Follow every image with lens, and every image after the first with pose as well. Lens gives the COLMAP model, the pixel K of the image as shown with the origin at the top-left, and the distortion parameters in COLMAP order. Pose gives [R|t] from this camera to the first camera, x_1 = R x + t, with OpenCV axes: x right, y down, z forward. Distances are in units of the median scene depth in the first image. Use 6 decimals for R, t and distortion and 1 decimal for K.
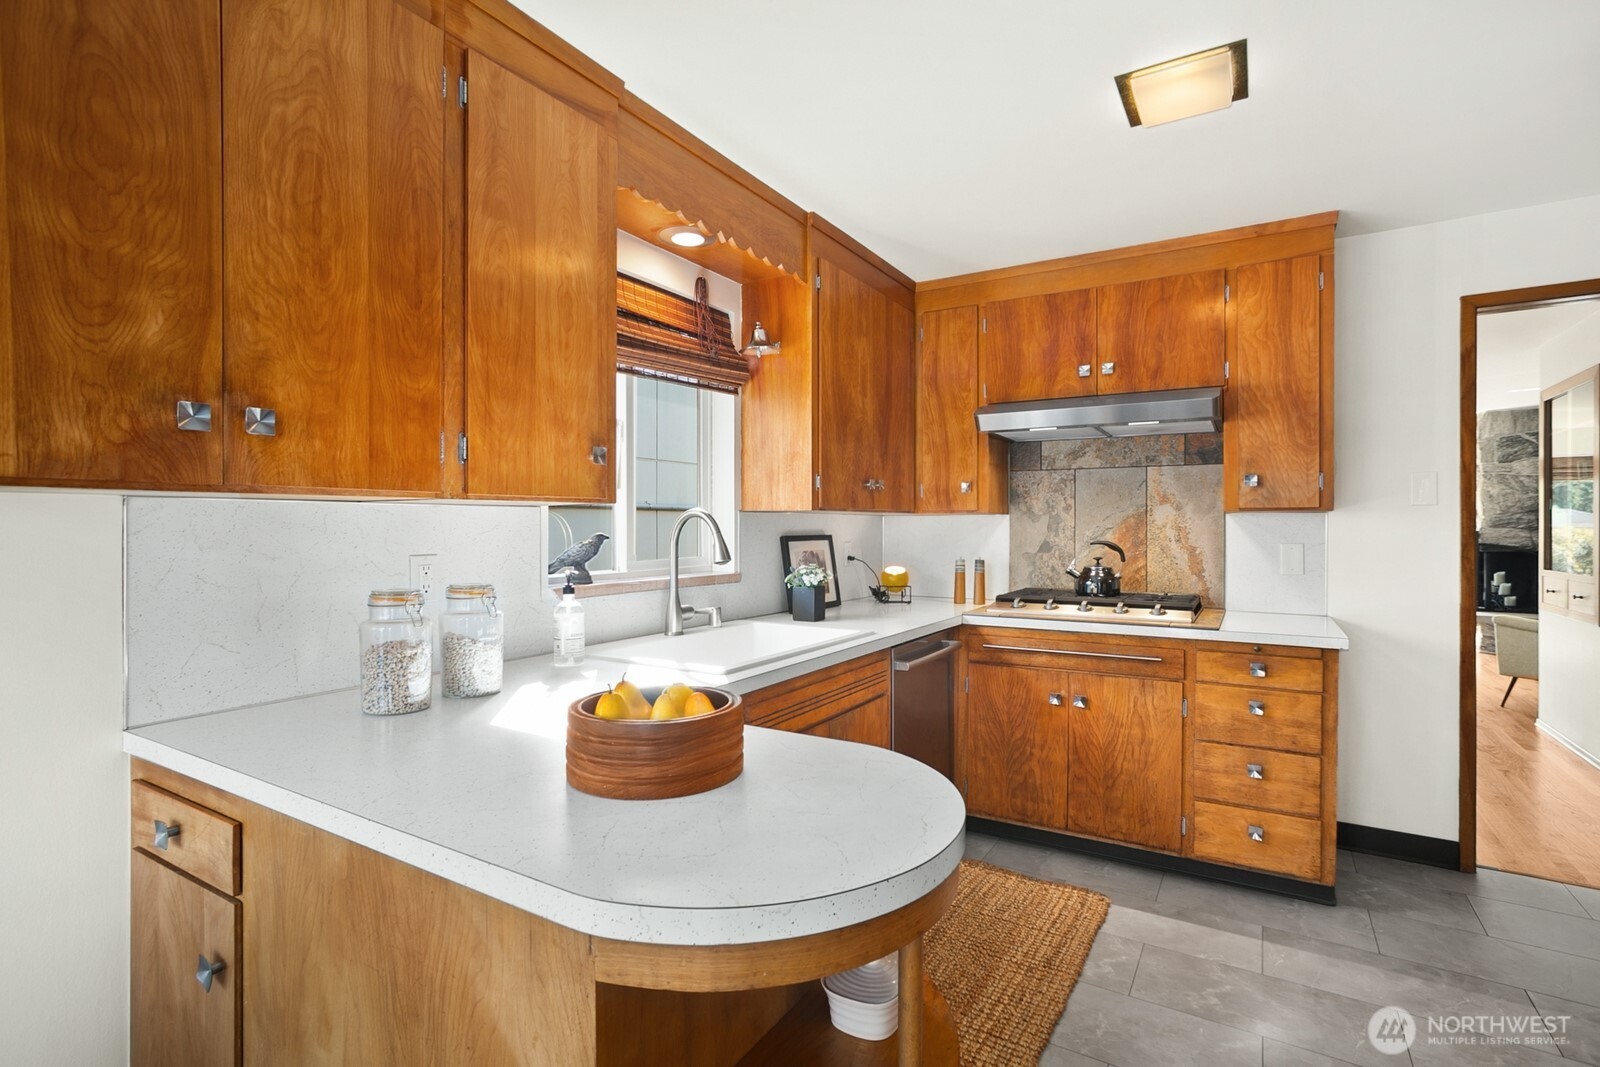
lens RADIAL K [[759.9, 0, 797.0], [0, 759.9, 526.7], [0, 0, 1]] dist [-0.040225, 0.025965]
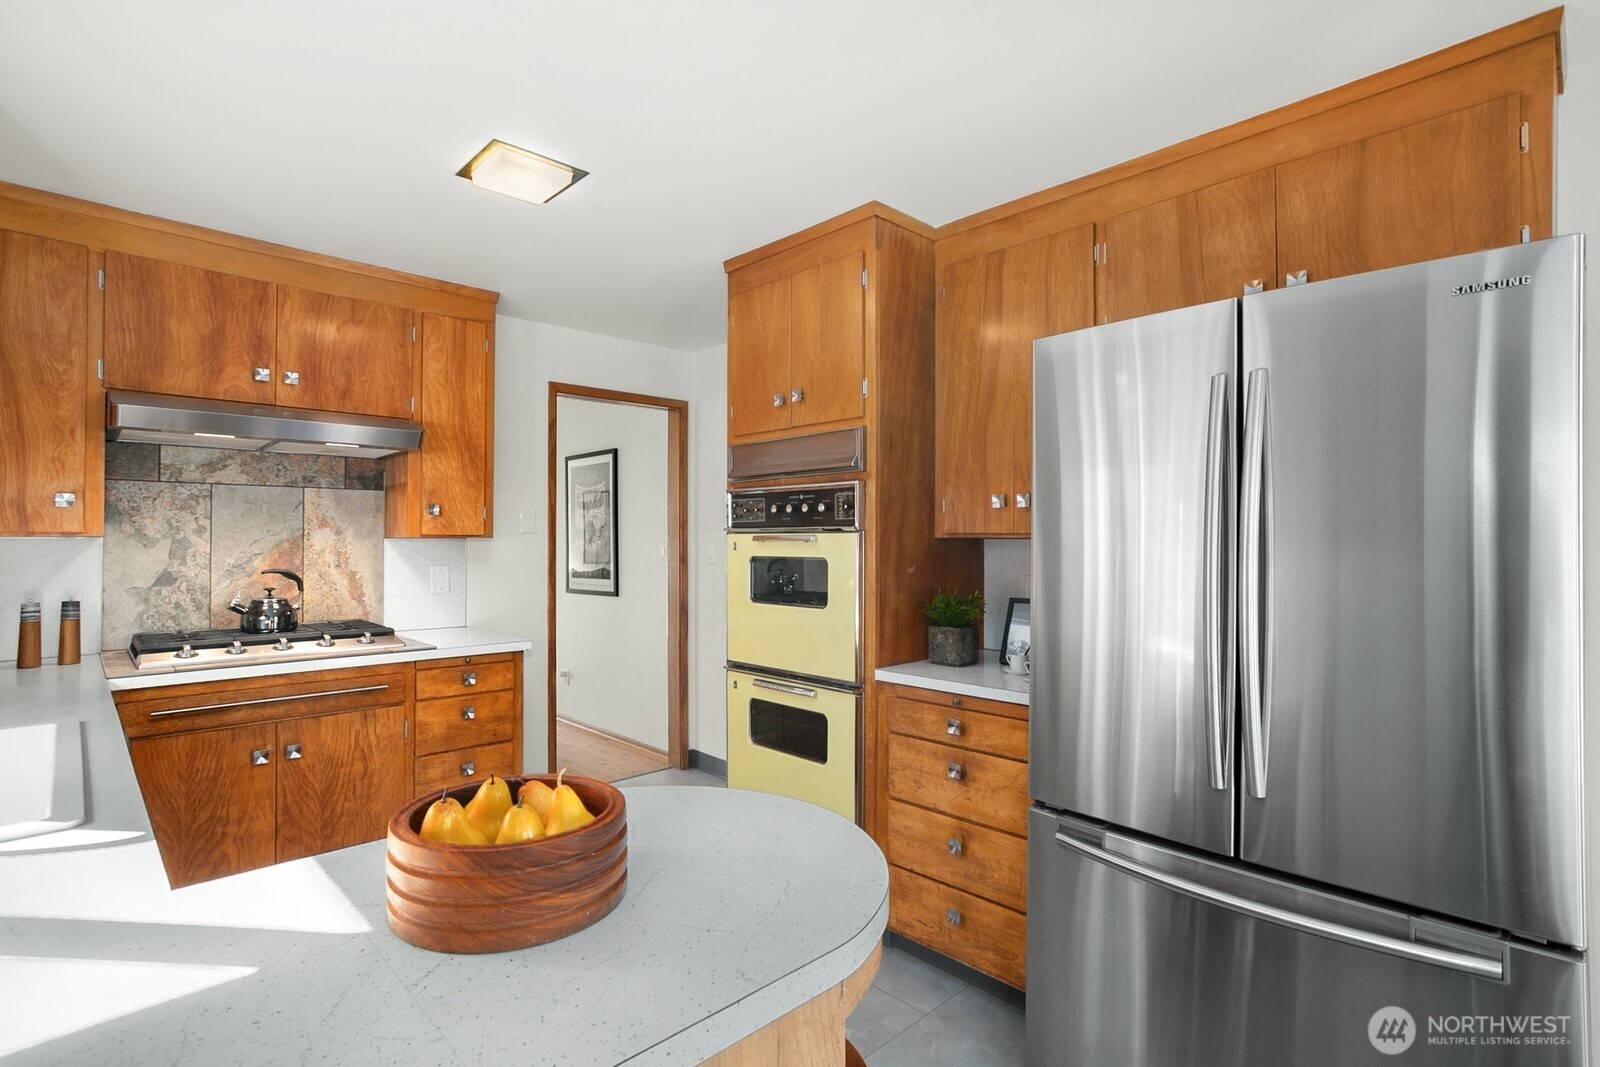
lens RADIAL K [[765.9, 0, 790.6], [0, 765.9, 533.1], [0, 0, 1]] dist [-0.040600, 0.025687]
pose [[0.267128, 0.007901, 0.963629, -0.320643], [0.000669, 0.999965, -0.008384, -0.017501], [-0.963661, 0.002884, 0.267114, 0.196808]]
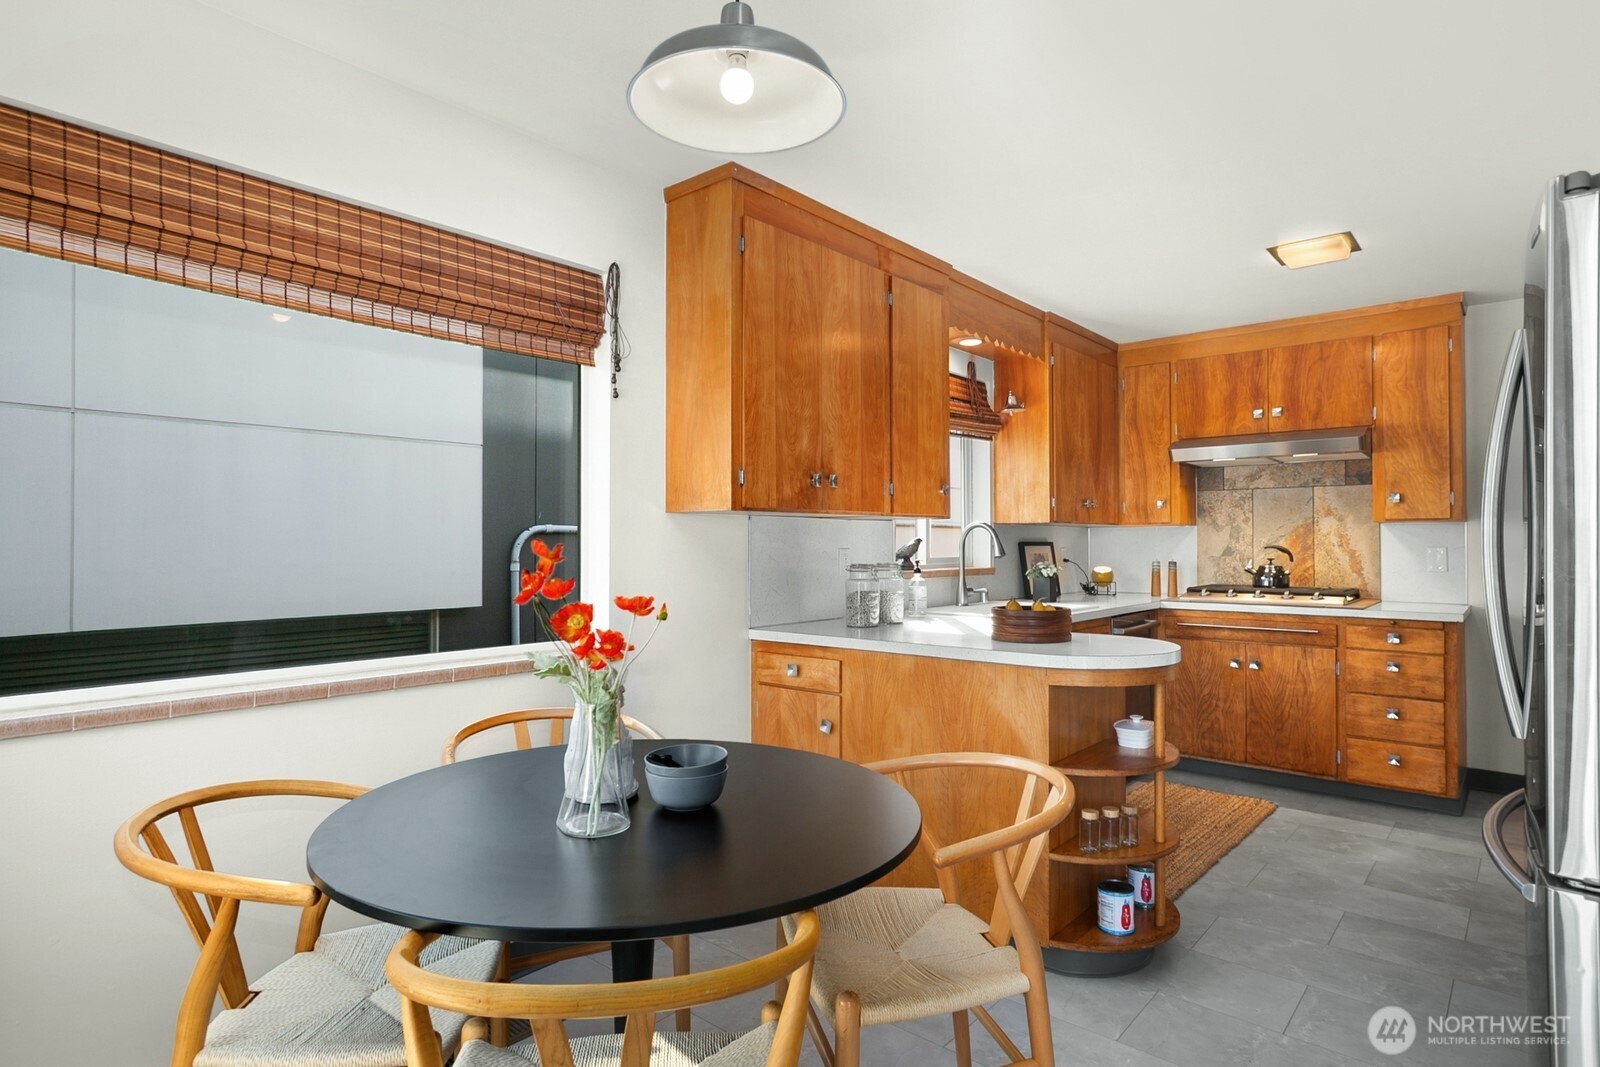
lens RADIAL K [[824.5, 0, 820.4], [0, 824.5, 530.6], [0, 0, 1]] dist [-0.019168, 0.022323]
pose [[0.988146, -0.003718, -0.153471, -0.158447], [0.001231, 0.999866, -0.016296, 0.016893], [0.153511, 0.015913, 0.988019, -0.549739]]
